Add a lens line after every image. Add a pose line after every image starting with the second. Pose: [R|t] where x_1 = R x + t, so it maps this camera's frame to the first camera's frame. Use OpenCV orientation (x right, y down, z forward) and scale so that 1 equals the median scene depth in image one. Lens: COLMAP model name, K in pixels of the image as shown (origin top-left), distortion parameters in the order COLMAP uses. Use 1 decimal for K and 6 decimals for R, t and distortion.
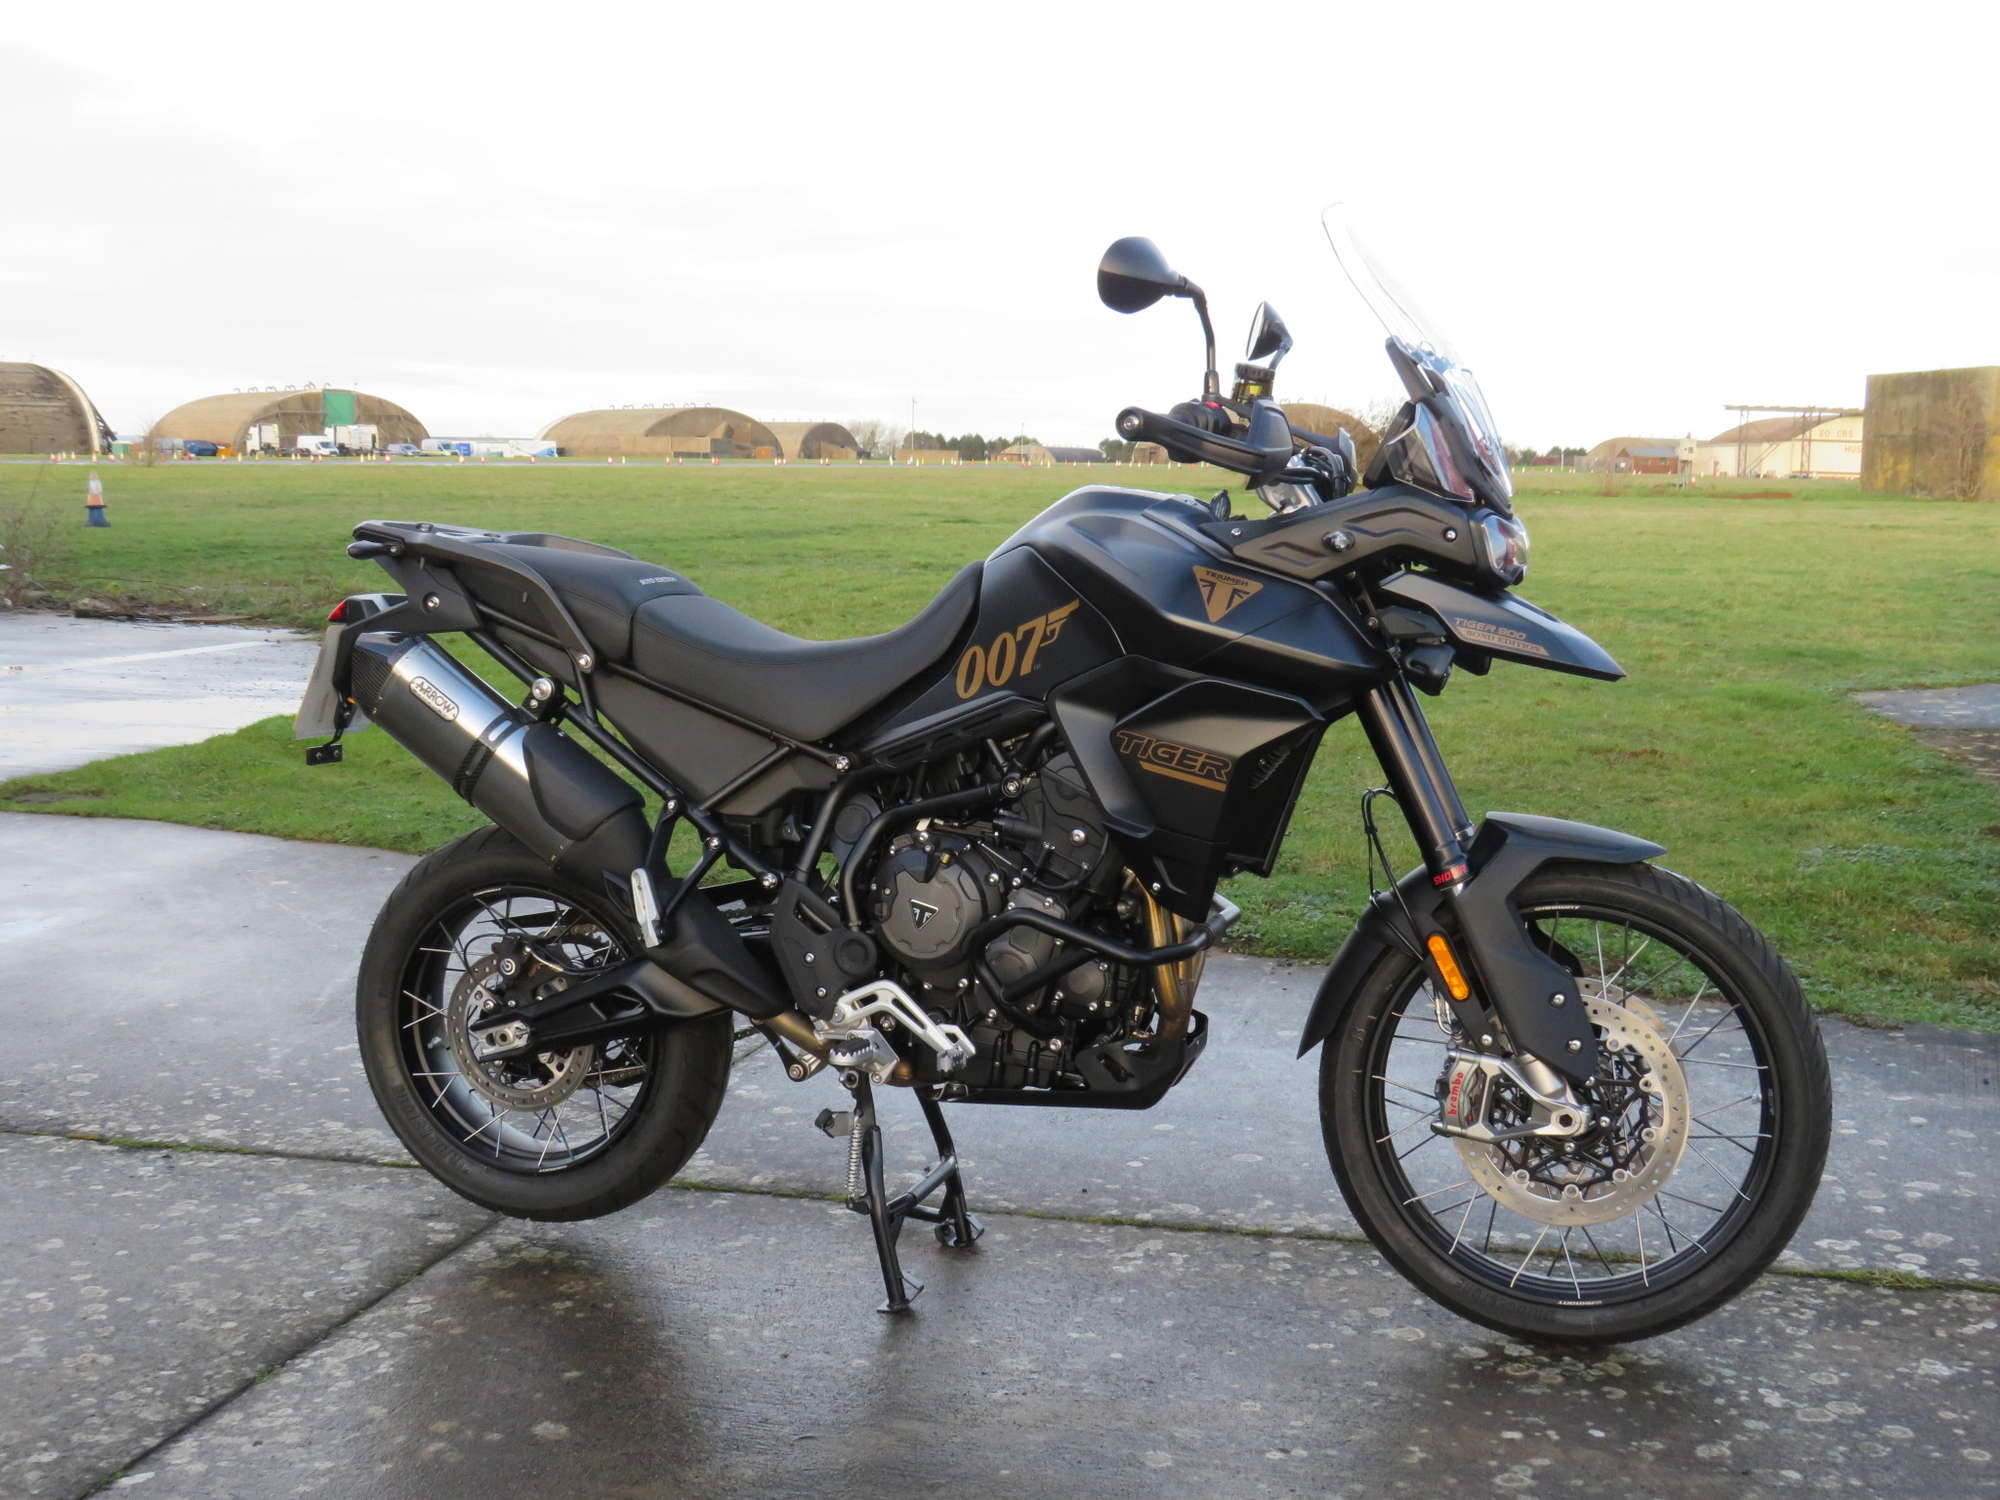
lens RADIAL K [[2431.0, 0, 1015.3], [0, 2431.0, 765.7], [0, 0, 1]] dist [-0.058317, 0.000000]
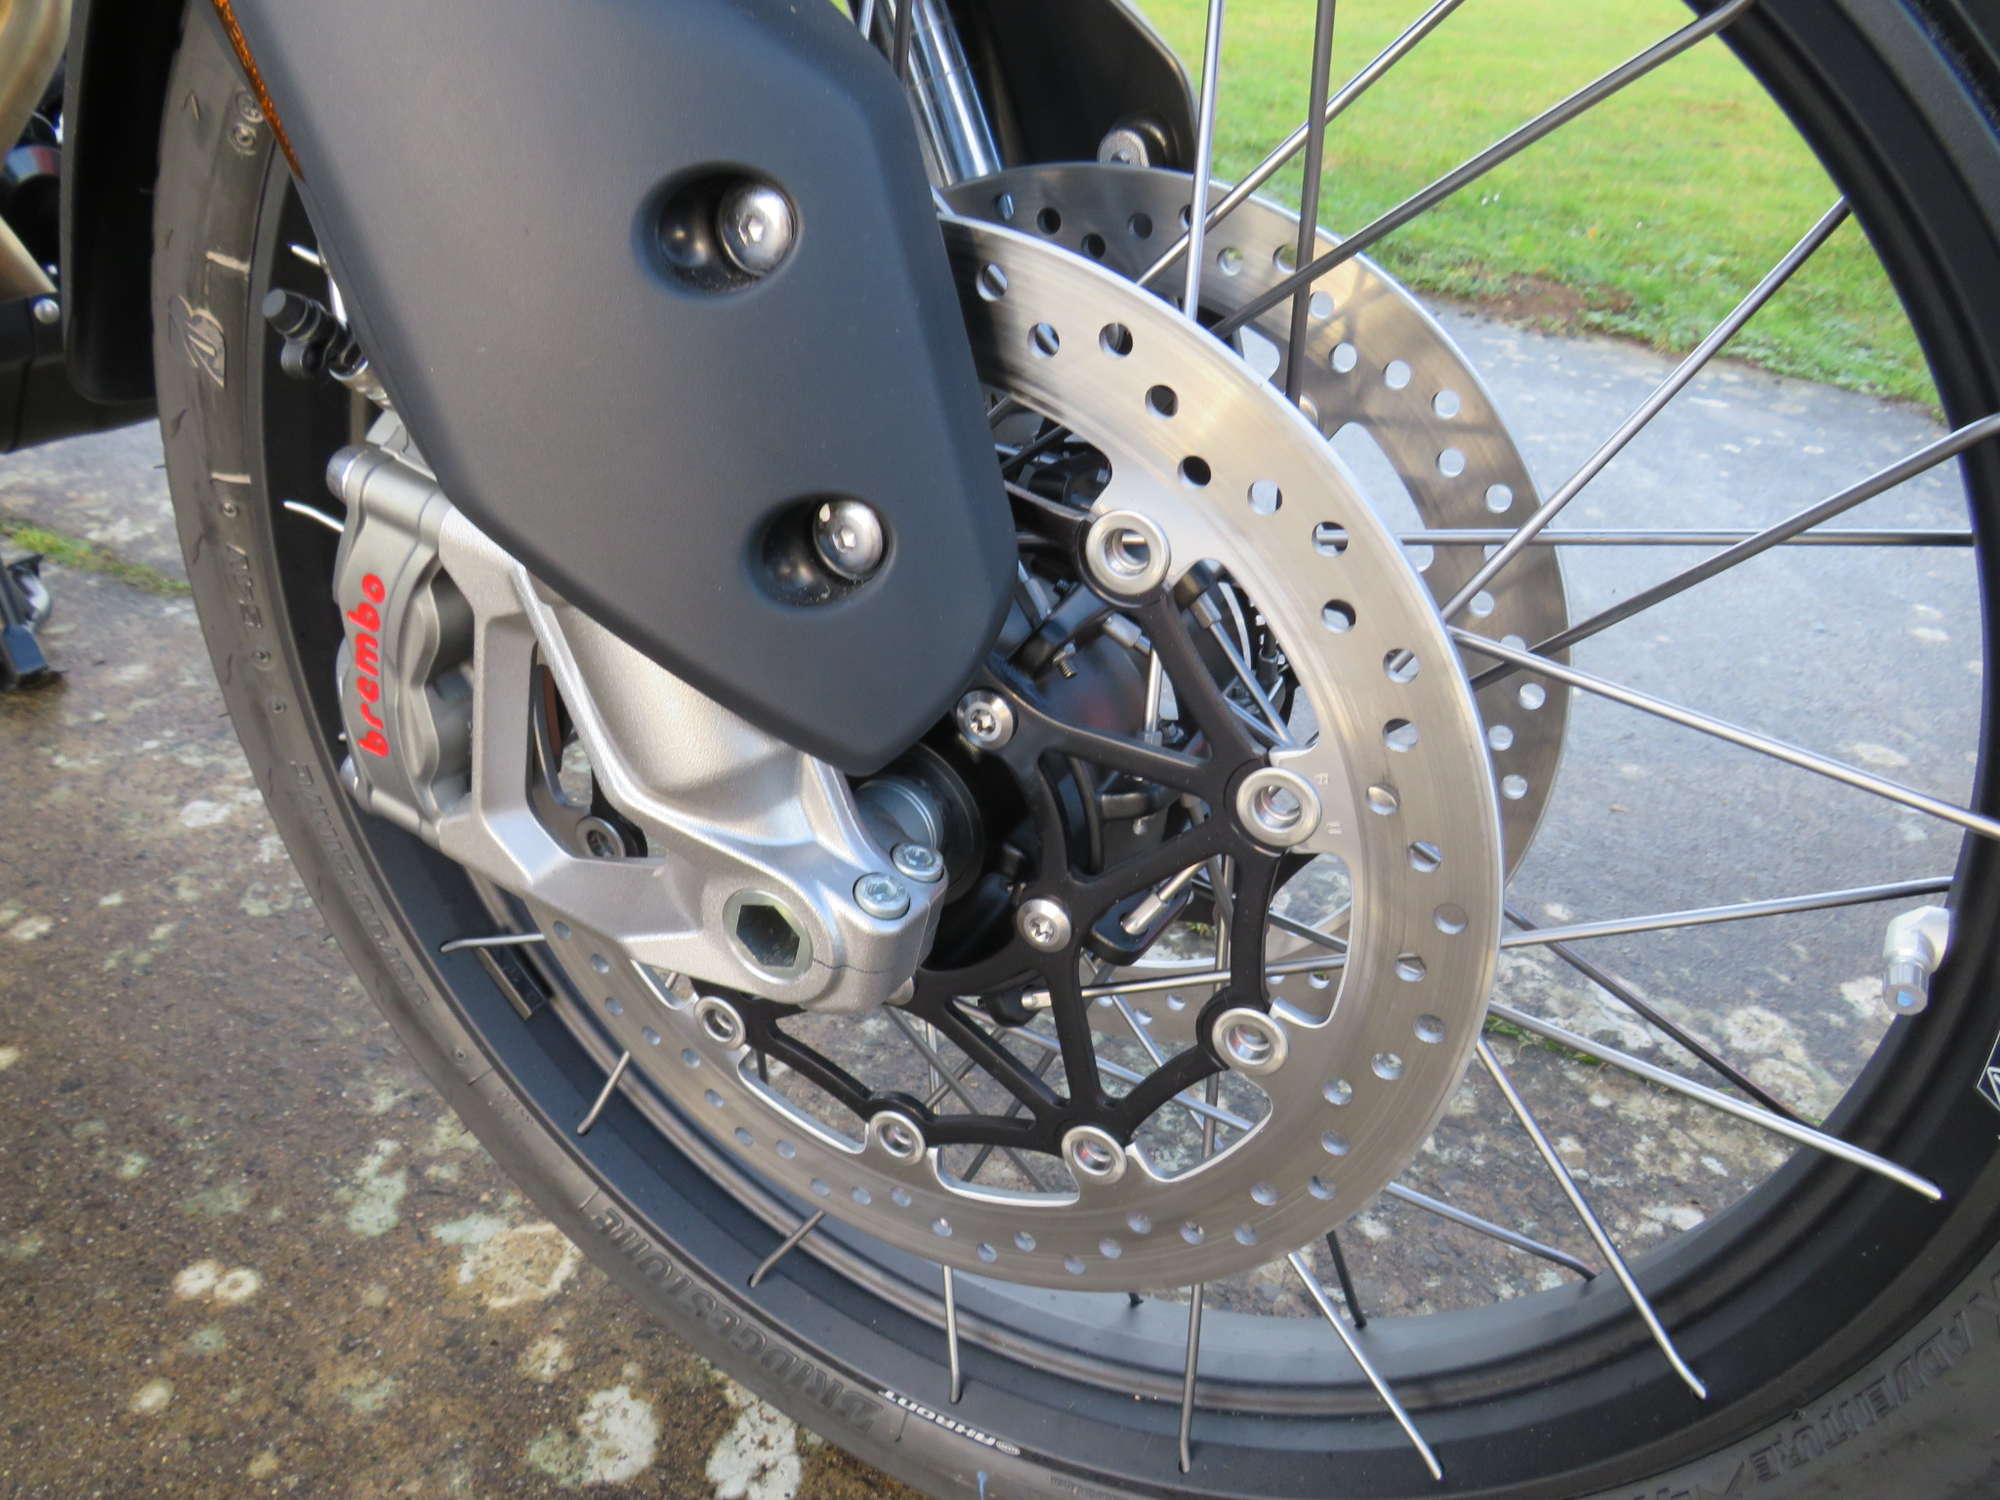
lens RADIAL K [[1410.1, 0, 993.3], [0, 1410.1, 754.8], [0, 0, 1]] dist [-0.033516, 0.016289]
pose [[0.977086, 0.155060, -0.145805, 0.100144], [-0.083768, 0.909893, 0.406298, 0.034985], [0.195668, -0.384775, 0.902032, 0.355077]]
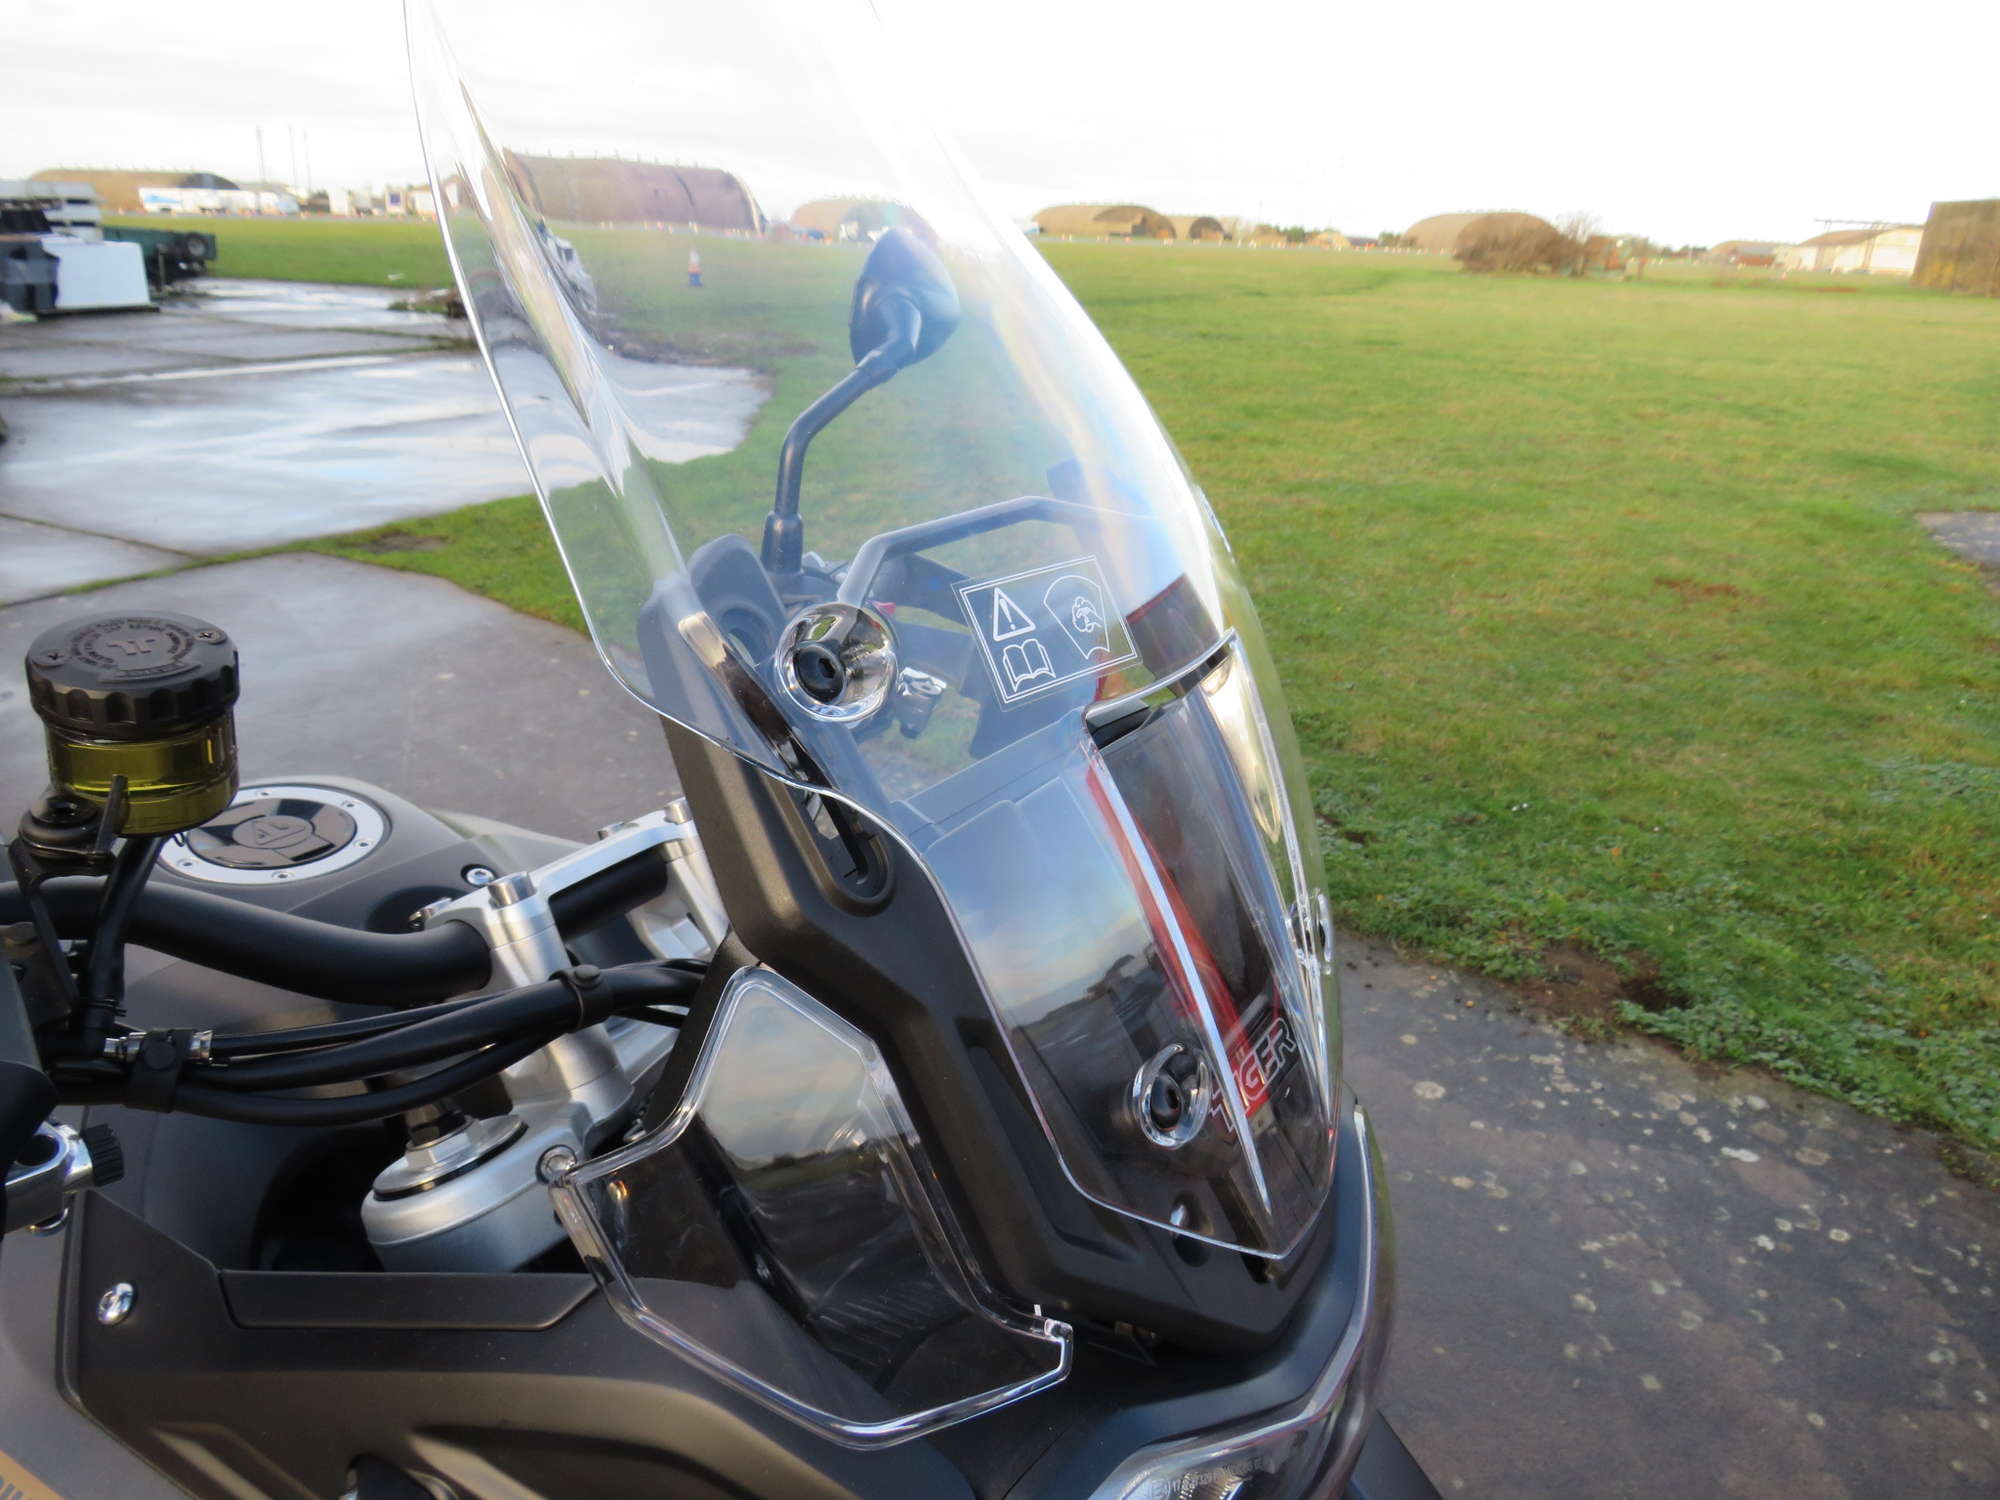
lens RADIAL K [[1410.1, 0, 997.6], [0, 1410.1, 751.4], [0, 0, 1]] dist [-0.033516, 0.016289]
pose [[0.976246, 0.095566, -0.194451, 0.078466], [-0.049591, 0.972203, 0.228828, -0.073003], [0.210914, -0.213750, 0.953848, 0.346317]]
